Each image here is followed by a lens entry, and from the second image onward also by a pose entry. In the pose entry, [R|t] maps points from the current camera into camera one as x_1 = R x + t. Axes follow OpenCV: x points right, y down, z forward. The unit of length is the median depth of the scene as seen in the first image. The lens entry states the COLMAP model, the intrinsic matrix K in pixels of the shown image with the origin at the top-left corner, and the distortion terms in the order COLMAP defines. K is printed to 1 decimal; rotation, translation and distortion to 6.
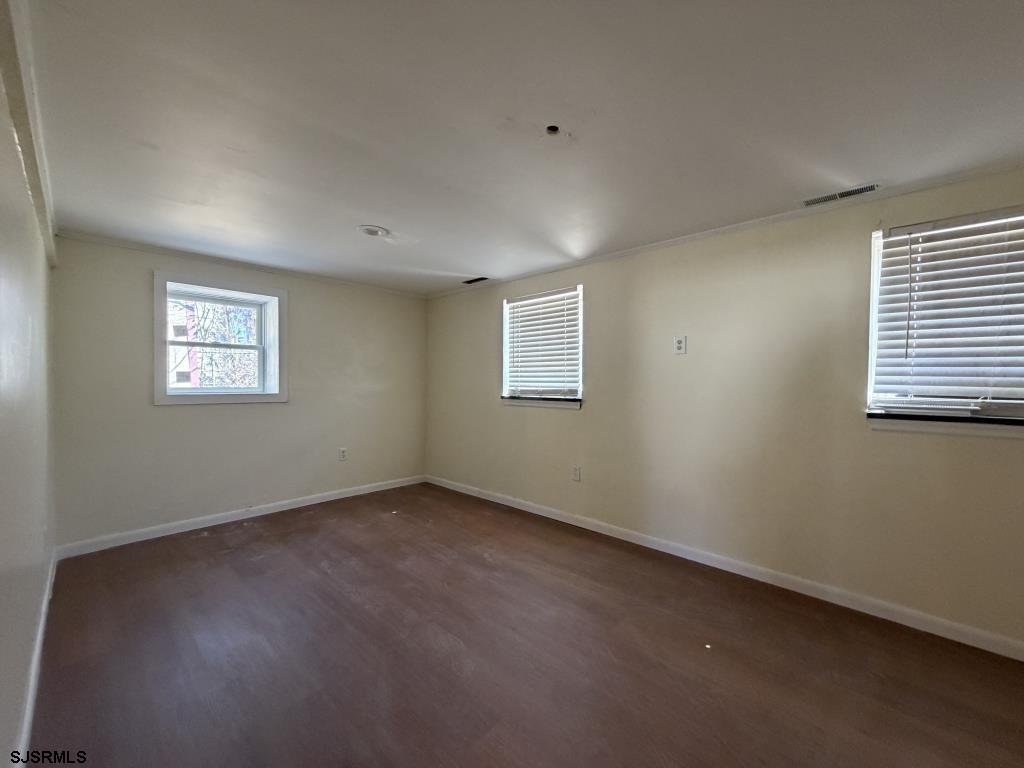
lens RADIAL K [[407.7, 0, 512.2], [0, 407.7, 383.7], [0, 0, 1]] dist [-0.000631, 0.000606]
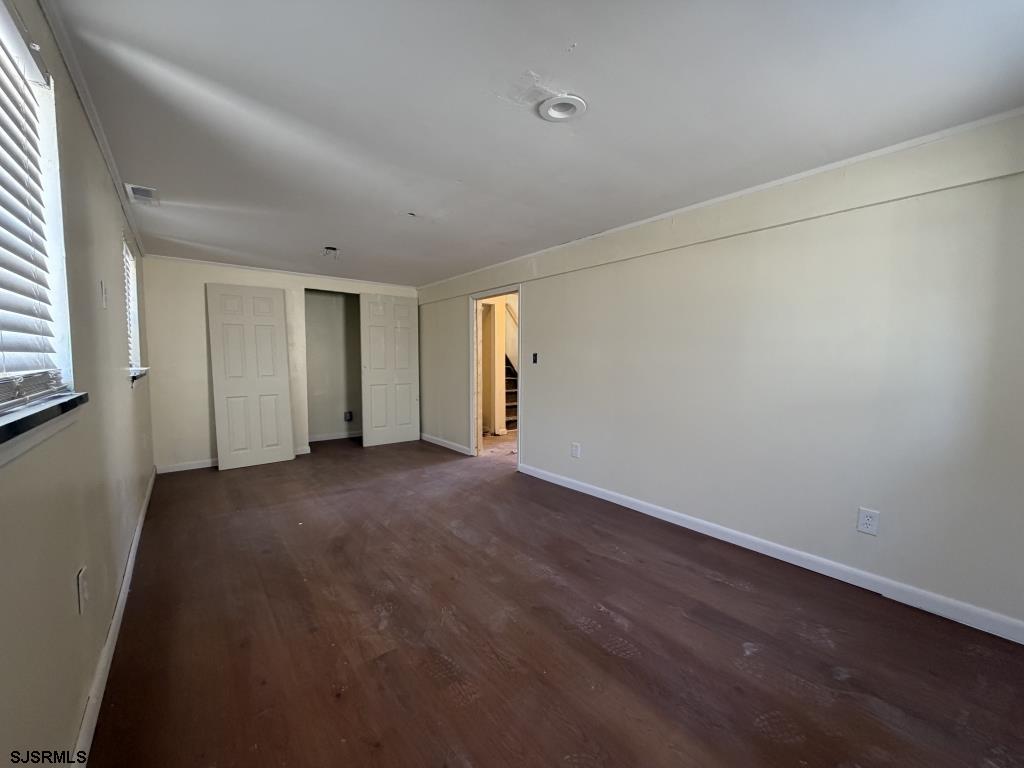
lens RADIAL K [[407.7, 0, 508.8], [0, 407.7, 381.3], [0, 0, 1]] dist [-0.000631, 0.000606]
pose [[-0.988700, -0.016729, 0.148969, -0.323342], [-0.006853, 0.997759, 0.066564, -0.003051], [-0.149748, 0.064791, -0.986599, 1.473892]]
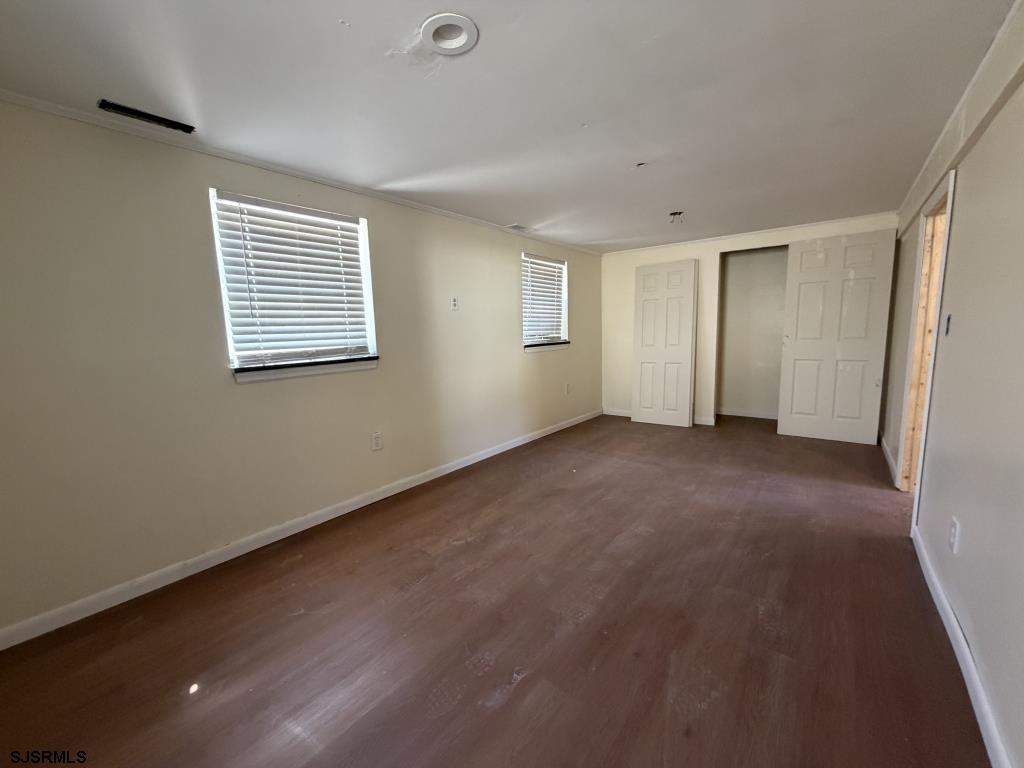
lens RADIAL K [[407.7, 0, 508.2], [0, 407.7, 381.8], [0, 0, 1]] dist [-0.000631, 0.000606]
pose [[-0.076942, -0.129813, 0.988549, -0.804133], [0.039816, 0.990297, 0.133141, -0.014472], [-0.996240, 0.049604, -0.071027, 0.878761]]
